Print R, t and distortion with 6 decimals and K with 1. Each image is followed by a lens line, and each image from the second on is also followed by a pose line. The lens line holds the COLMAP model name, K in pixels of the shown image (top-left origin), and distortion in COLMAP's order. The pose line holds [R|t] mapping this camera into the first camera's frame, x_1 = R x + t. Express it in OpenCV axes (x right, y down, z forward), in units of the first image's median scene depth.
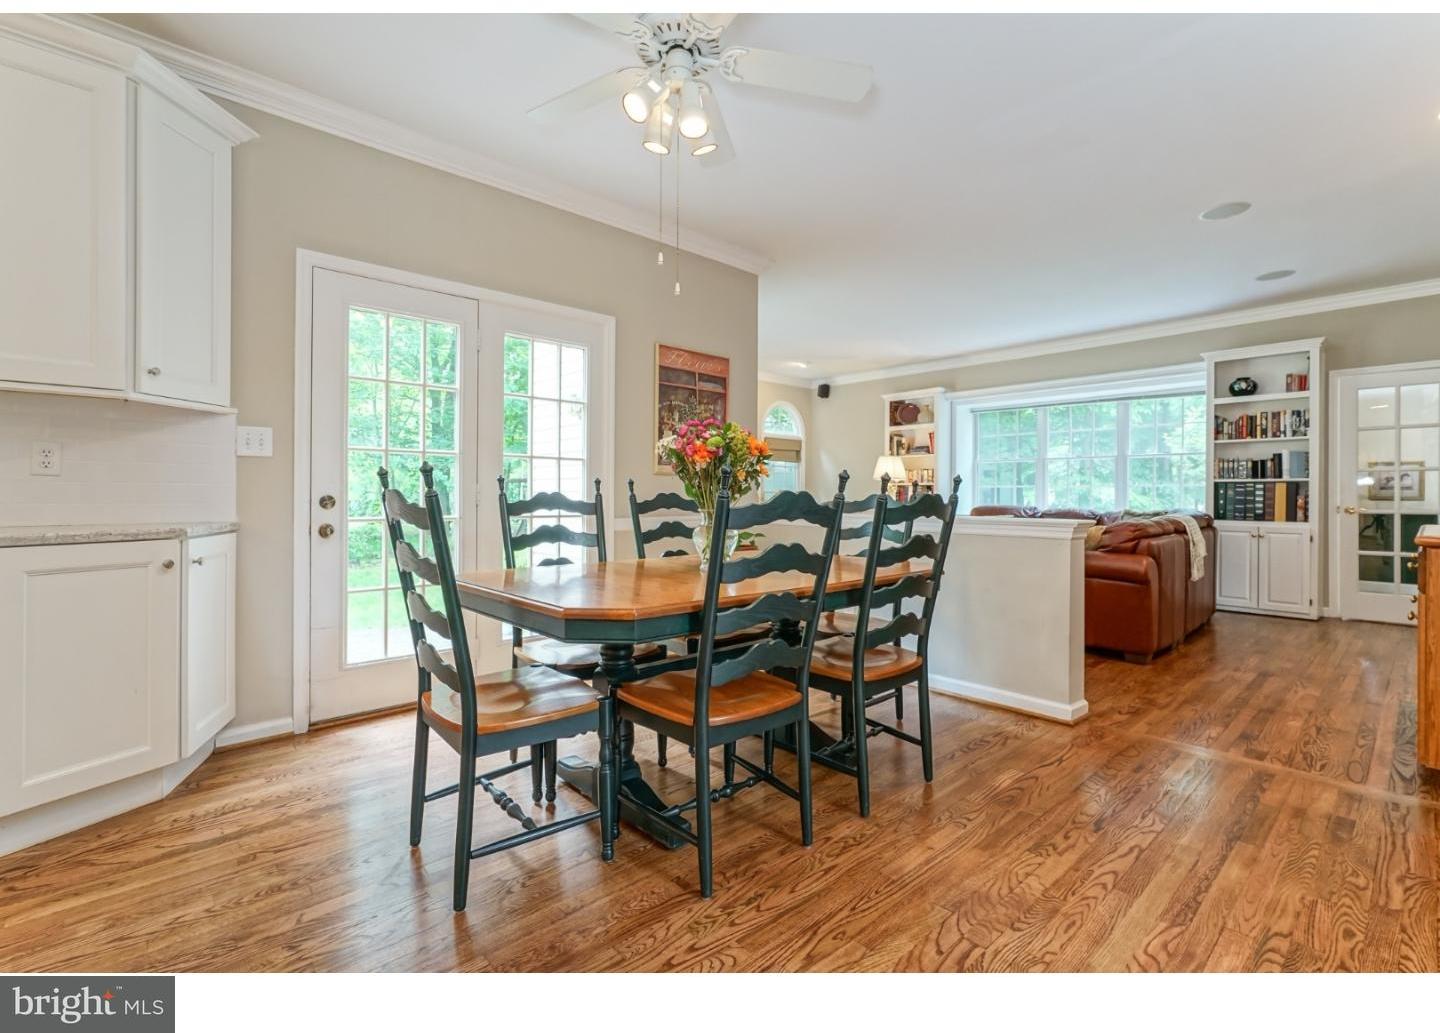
lens RADIAL K [[656.0, 0, 730.3], [0, 656.0, 495.6], [0, 0, 1]] dist [0.000760, 0.000060]
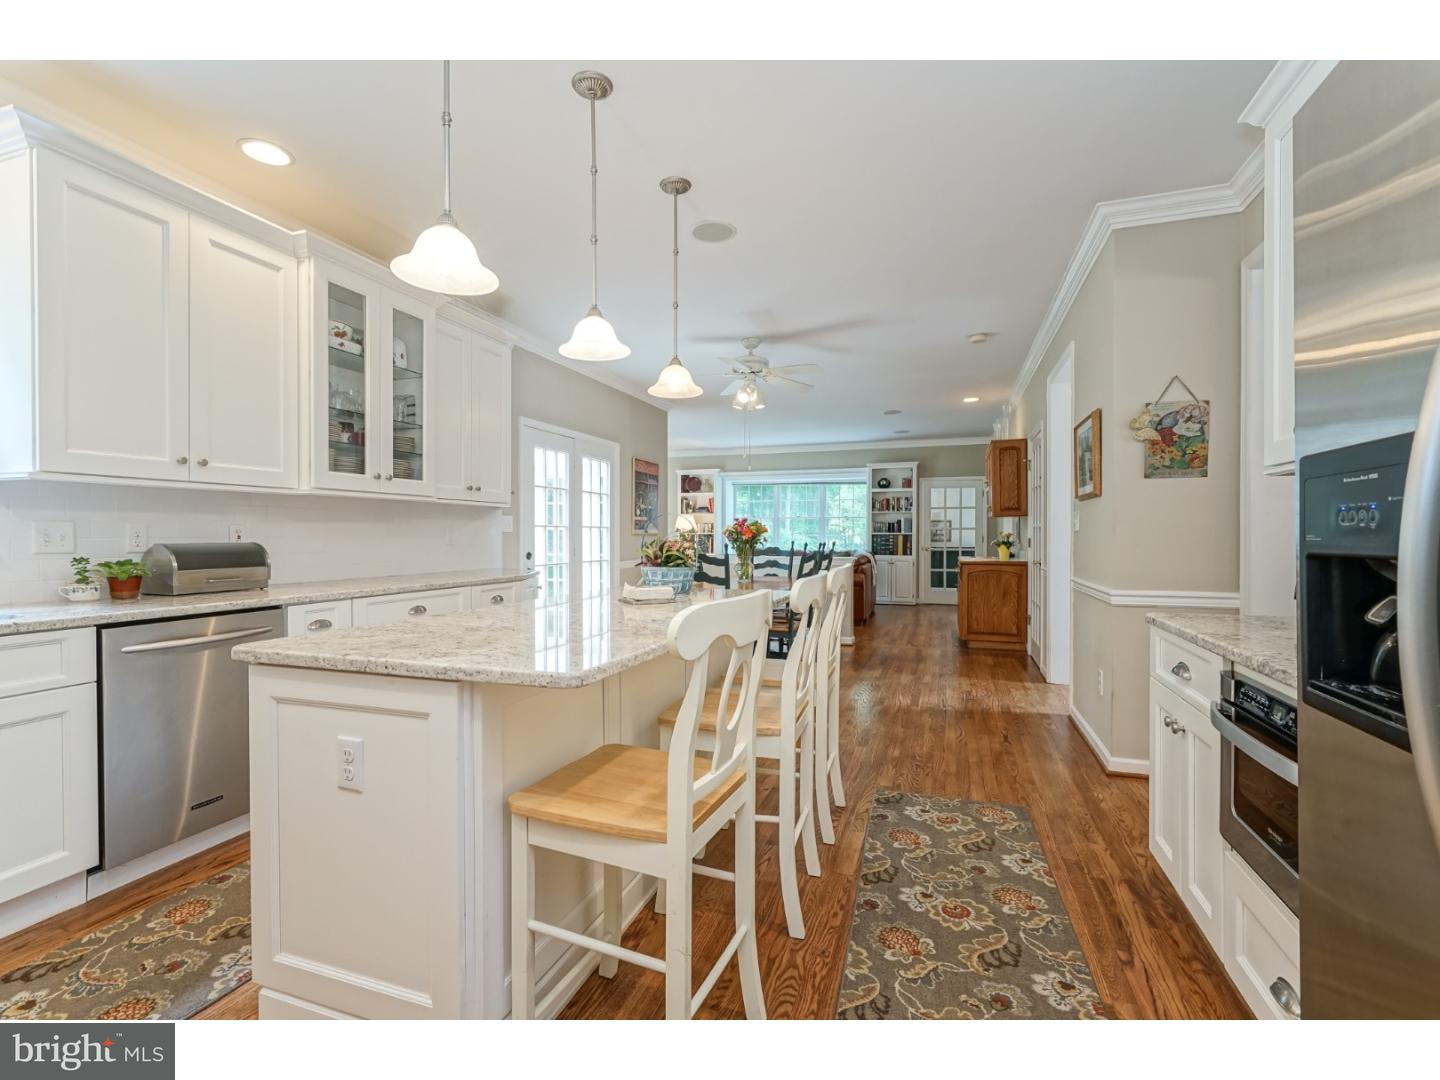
lens RADIAL K [[659.6, 0, 720.9], [0, 659.6, 536.3], [0, 0, 1]] dist [-0.005208, 0.001402]
pose [[0.882892, -0.006183, 0.469536, -0.501435], [0.004596, 0.999979, 0.004527, -0.025177], [-0.469554, -0.001839, 0.882902, -0.429077]]
